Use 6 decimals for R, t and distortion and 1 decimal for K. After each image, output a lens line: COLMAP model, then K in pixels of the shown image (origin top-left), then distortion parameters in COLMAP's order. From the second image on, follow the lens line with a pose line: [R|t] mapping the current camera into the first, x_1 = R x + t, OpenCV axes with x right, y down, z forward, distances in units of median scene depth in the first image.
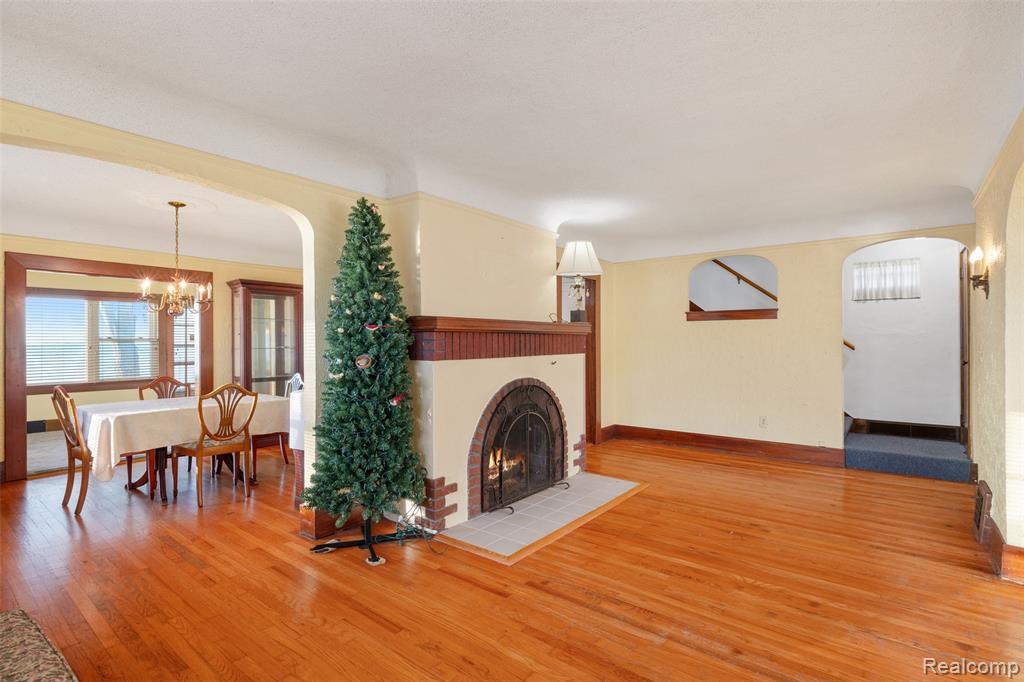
lens RADIAL K [[492.4, 0, 511.3], [0, 492.4, 341.8], [0, 0, 1]] dist [-0.011972, 0.001169]
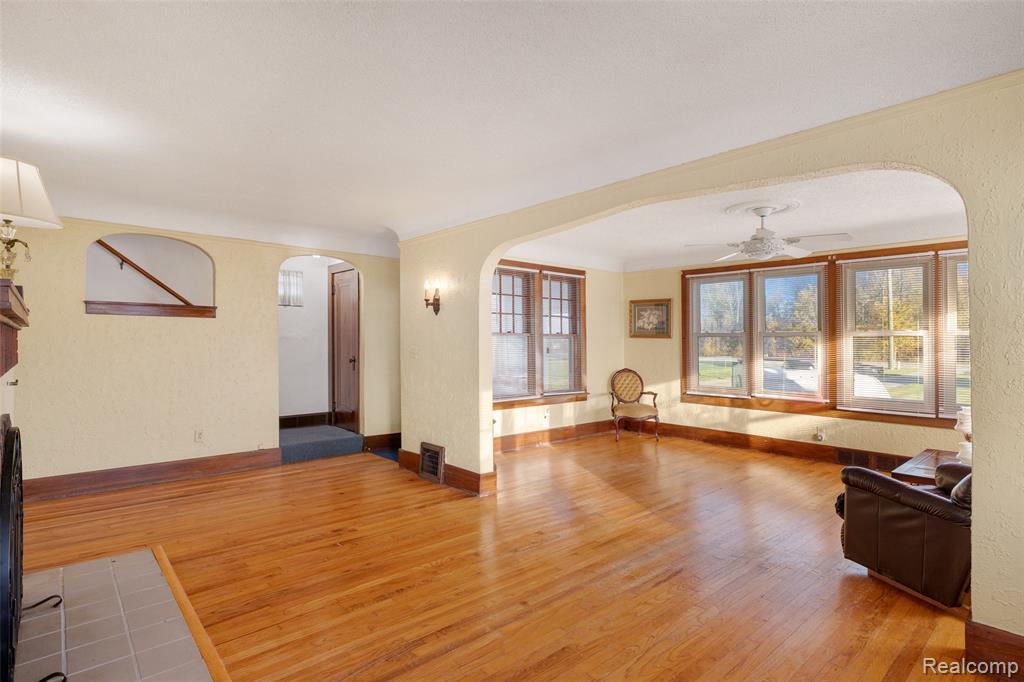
lens RADIAL K [[515.2, 0, 514.2], [0, 515.2, 335.5], [0, 0, 1]] dist [0.001732, -0.001618]
pose [[0.164762, 0.017776, 0.986173, -0.497351], [-0.004964, 0.999840, -0.017193, -0.002199], [-0.986321, -0.002063, 0.164824, 0.503341]]
